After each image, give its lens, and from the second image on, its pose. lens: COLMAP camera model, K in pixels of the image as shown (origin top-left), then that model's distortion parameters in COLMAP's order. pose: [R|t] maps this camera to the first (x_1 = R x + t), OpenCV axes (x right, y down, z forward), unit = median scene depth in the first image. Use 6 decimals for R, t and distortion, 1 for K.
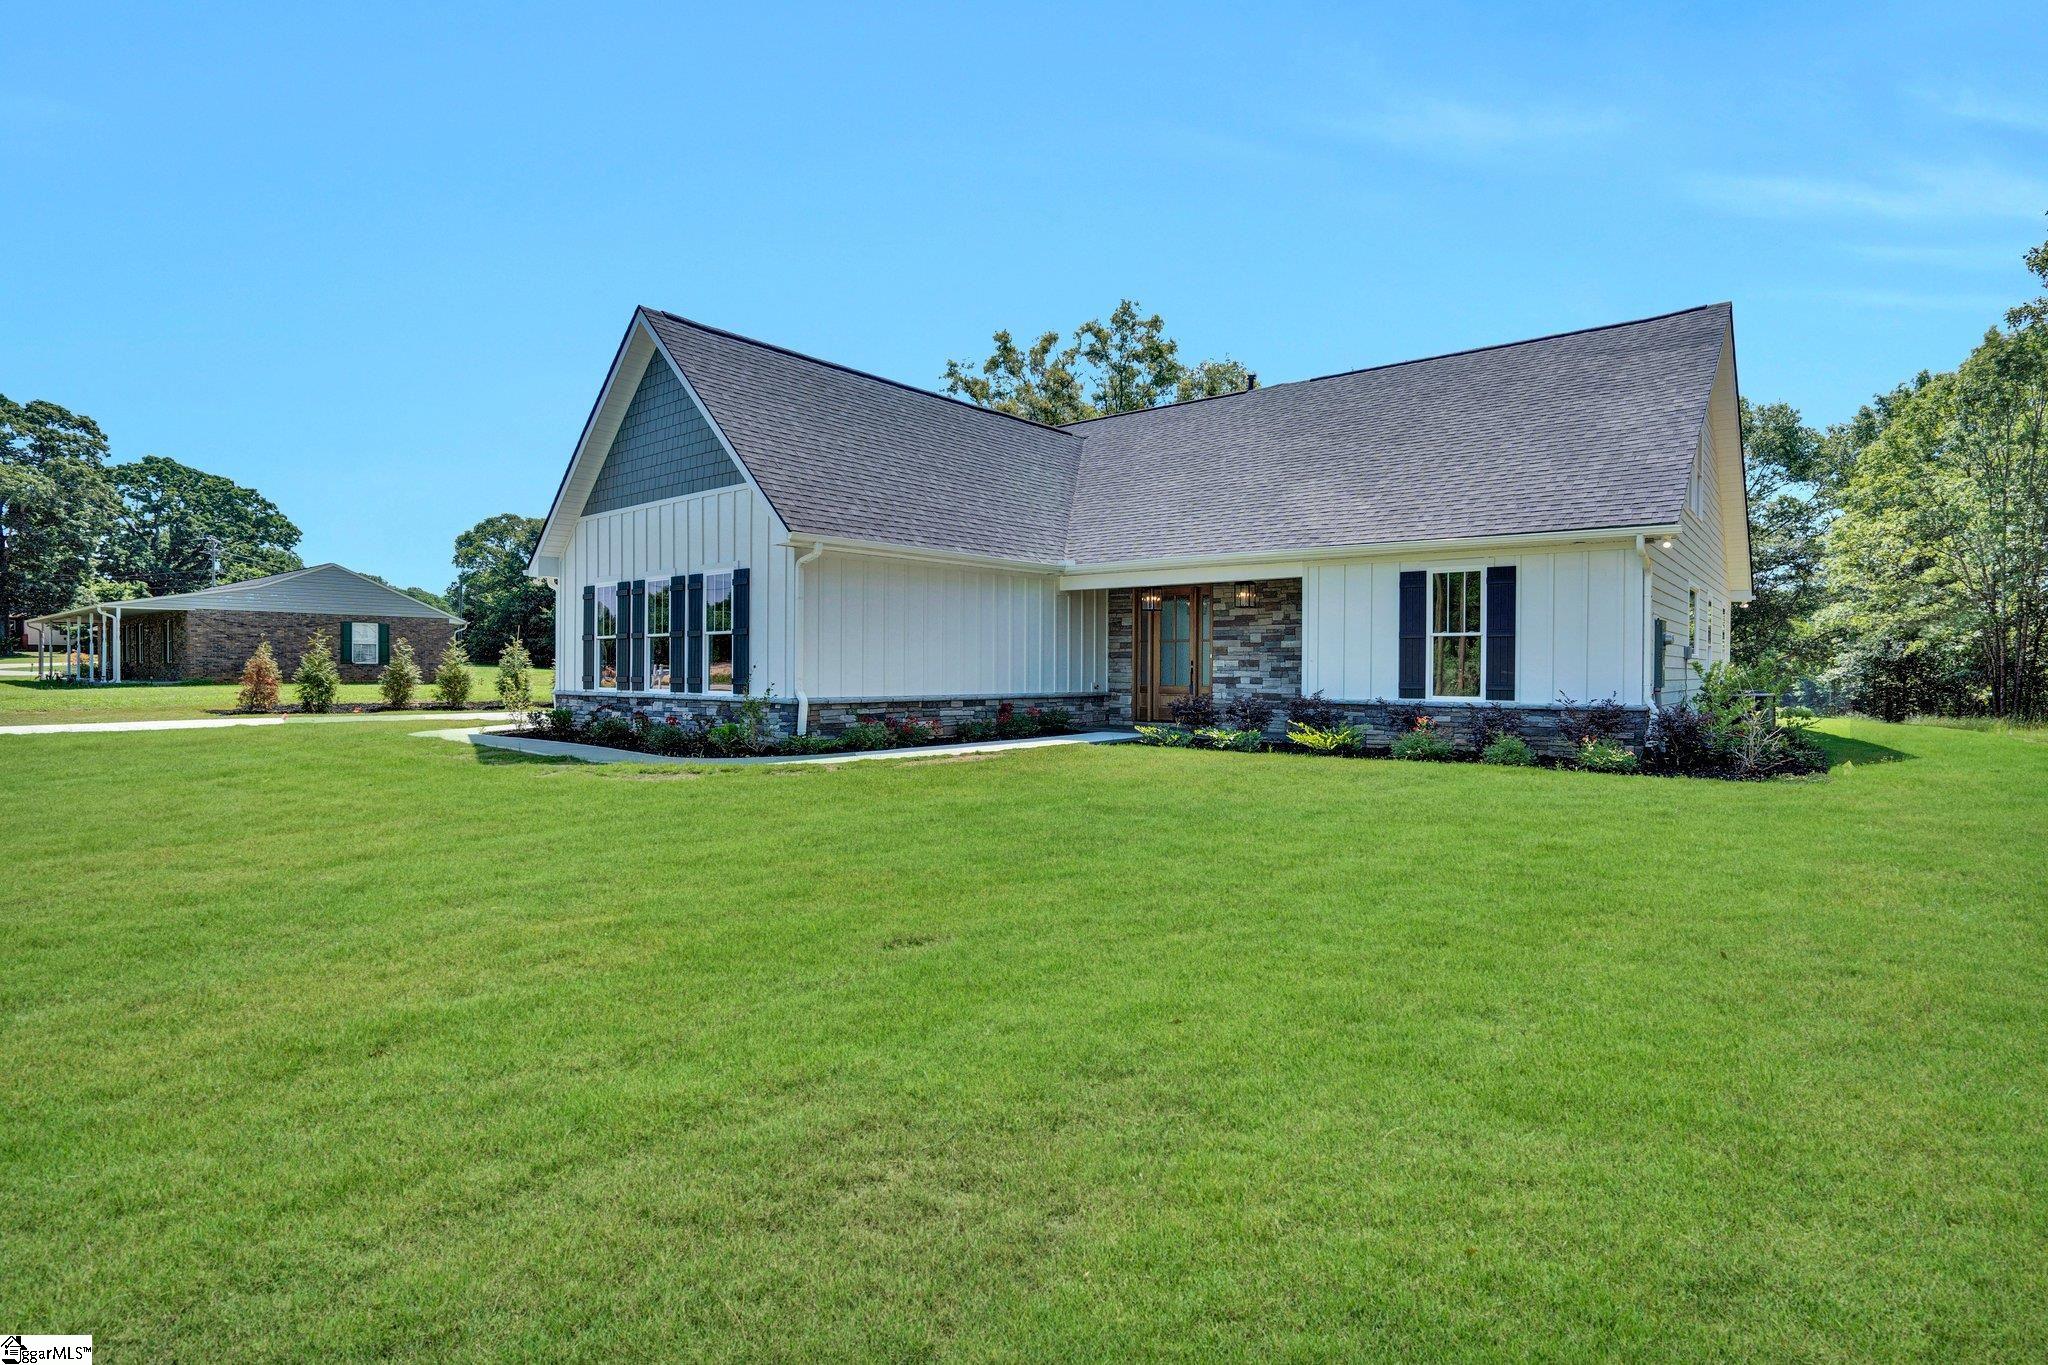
lens RADIAL K [[1003.9, 0, 1024.0], [0, 1003.9, 682.5], [0, 0, 1]] dist [-0.025228, -0.000044]
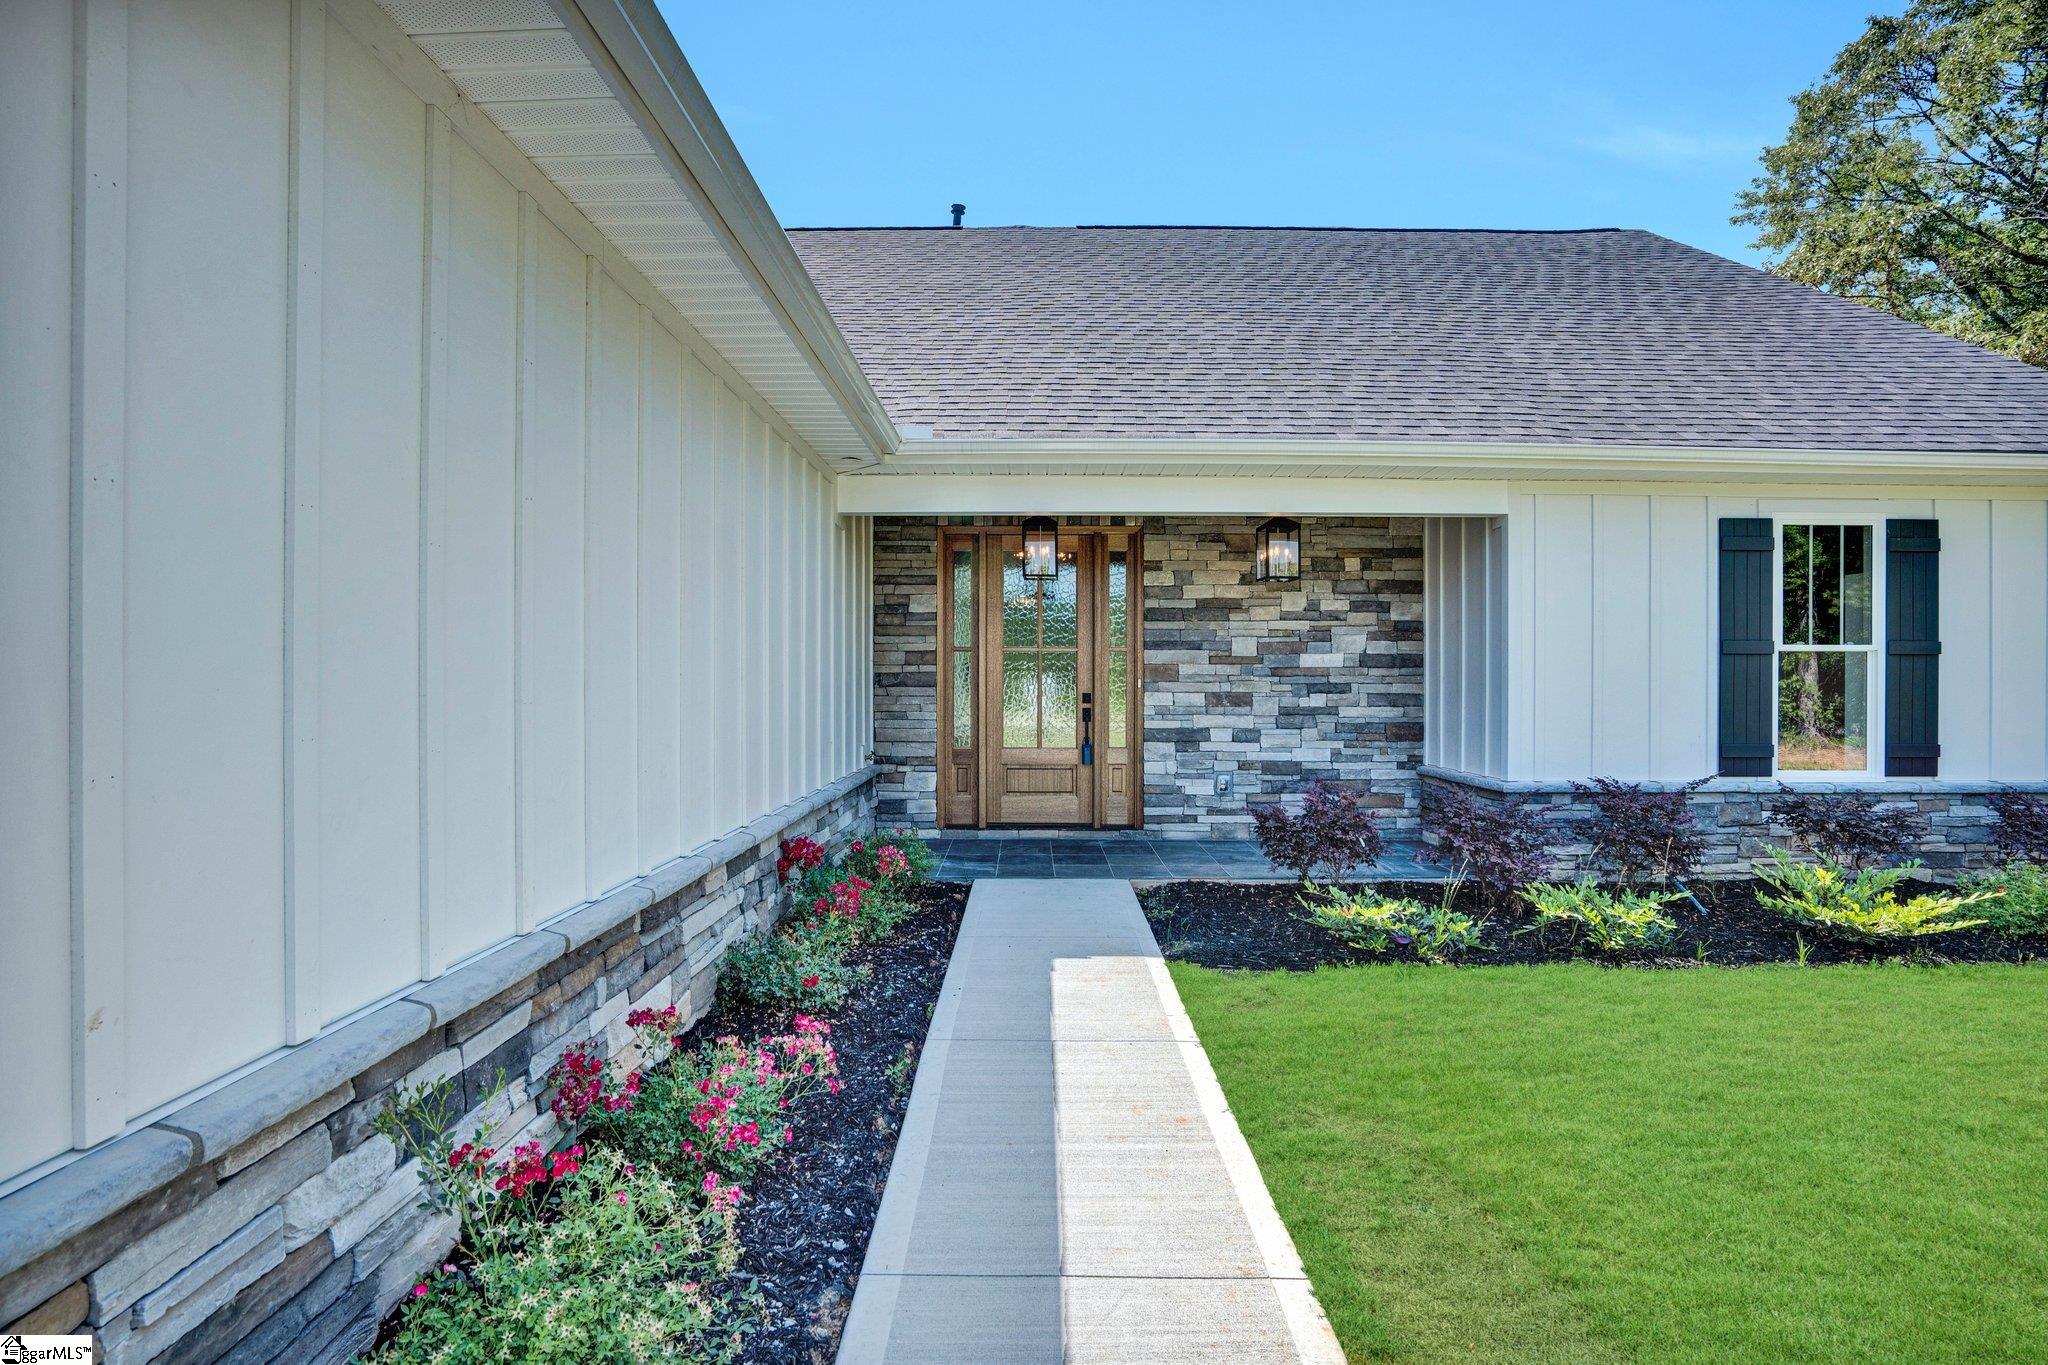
lens RADIAL K [[1003.9, 0, 1024.0], [0, 1003.9, 682.5], [0, 0, 1]] dist [-0.025228, -0.000044]
pose [[0.775672, -0.000997, 0.631135, -0.156394], [0.008915, 0.999916, -0.009378, -0.023848], [-0.631073, 0.012901, 0.775616, 0.698878]]
